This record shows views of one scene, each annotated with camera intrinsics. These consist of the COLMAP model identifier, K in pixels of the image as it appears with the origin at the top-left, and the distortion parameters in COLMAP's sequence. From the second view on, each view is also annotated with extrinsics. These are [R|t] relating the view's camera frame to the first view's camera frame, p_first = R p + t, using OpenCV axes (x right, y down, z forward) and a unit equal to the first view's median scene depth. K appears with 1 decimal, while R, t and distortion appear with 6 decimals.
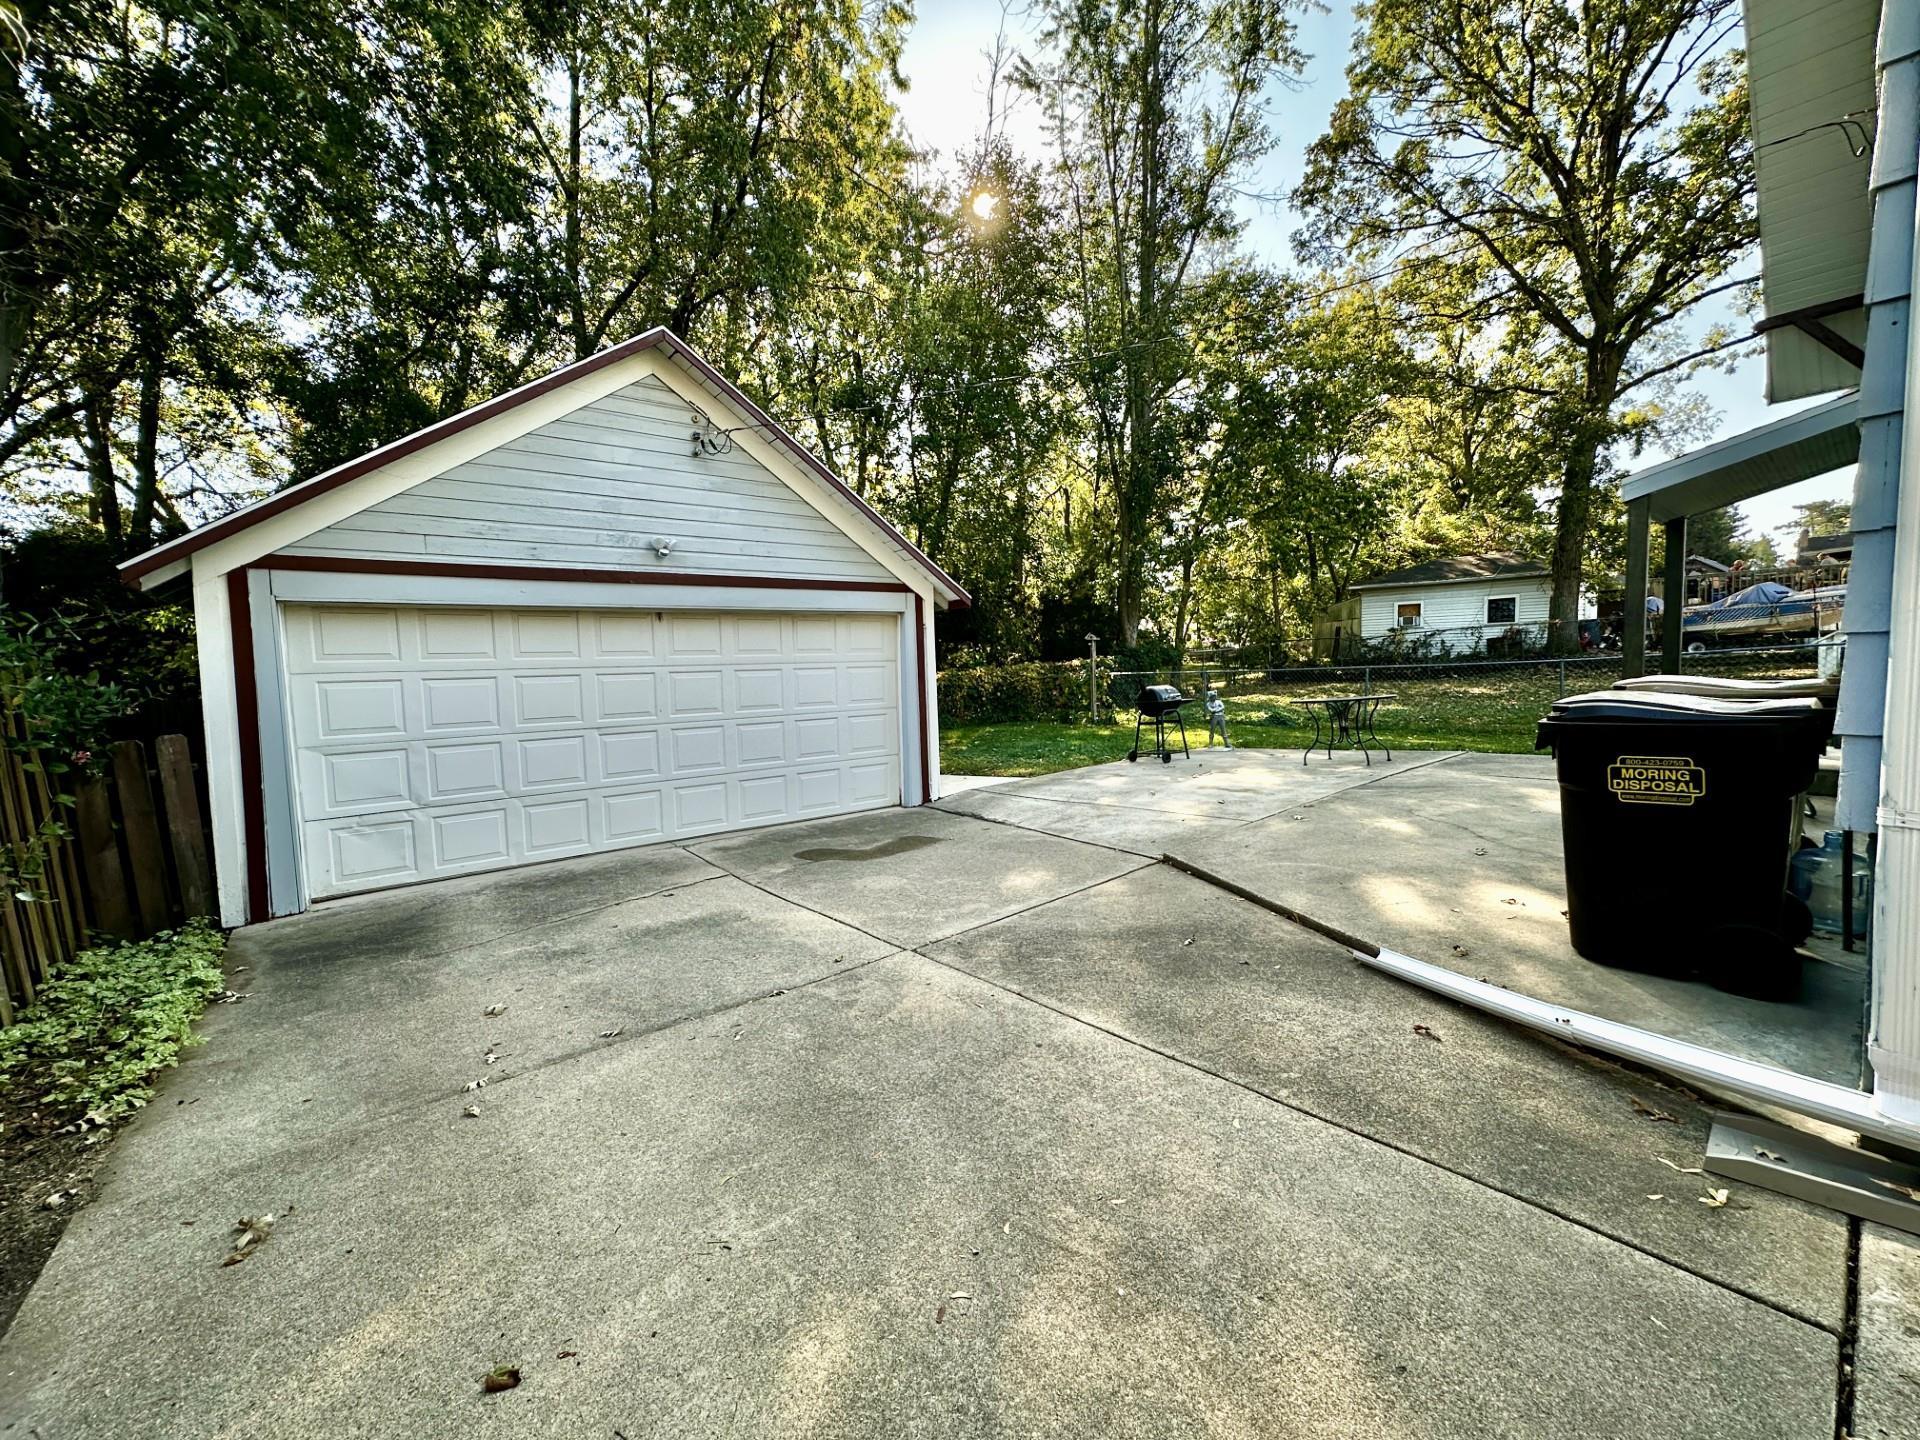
lens RADIAL K [[765.5, 0, 965.7], [0, 765.5, 720.2], [0, 0, 1]] dist [-0.005132, 0.001778]
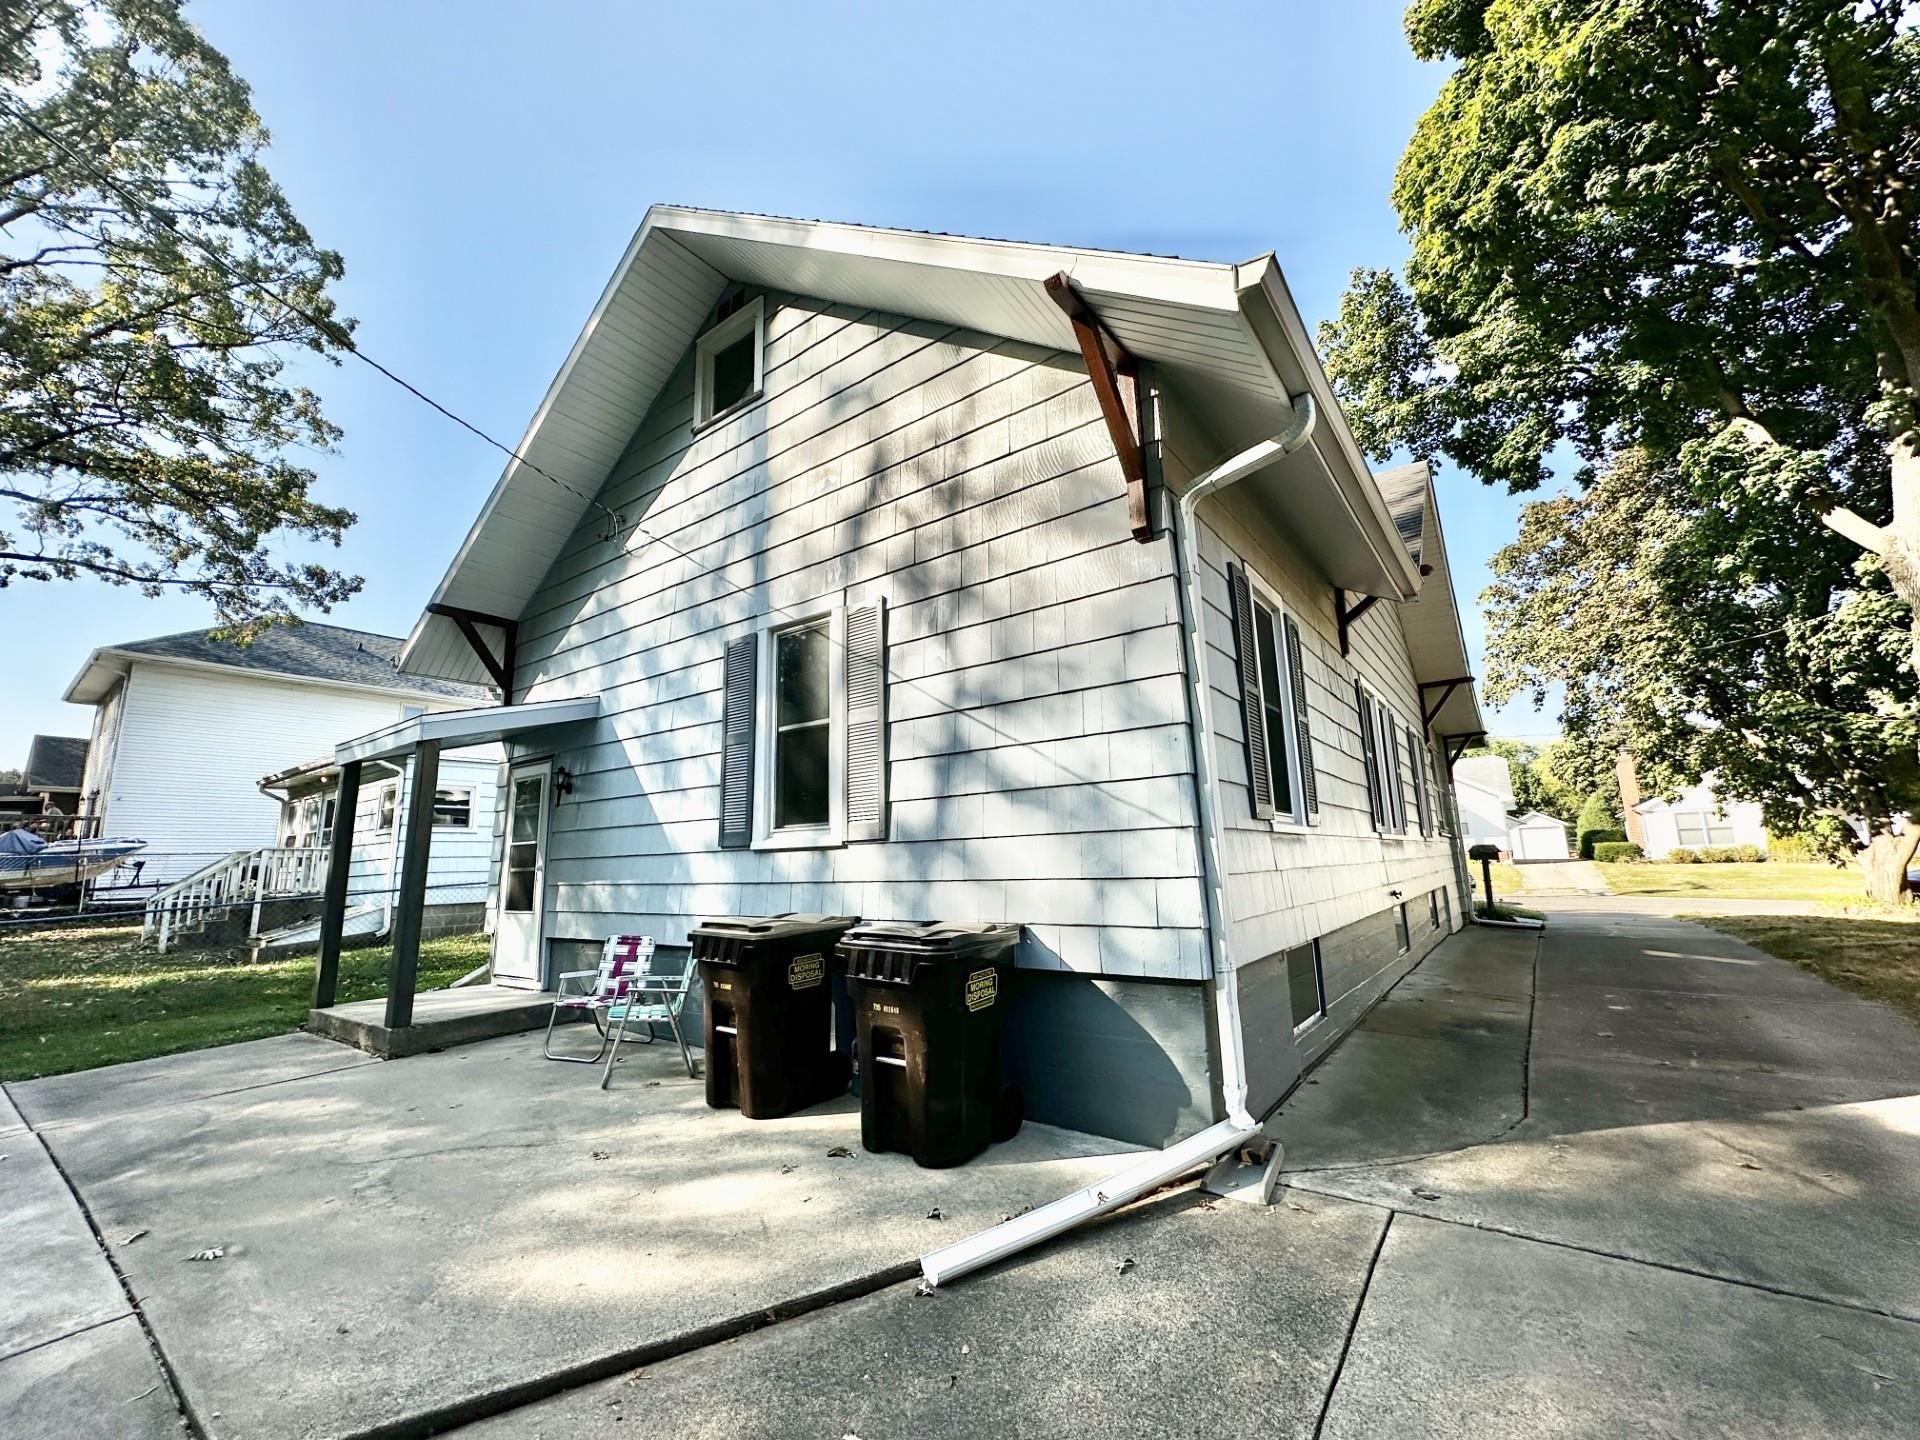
lens RADIAL K [[765.5, 0, 963.3], [0, 765.5, 719.2], [0, 0, 1]] dist [-0.005132, 0.001778]
pose [[-0.241672, 0.218067, 0.945538, -0.394609], [0.107647, 0.974432, -0.197217, -0.105669], [-0.964369, 0.054122, -0.258967, 1.206815]]
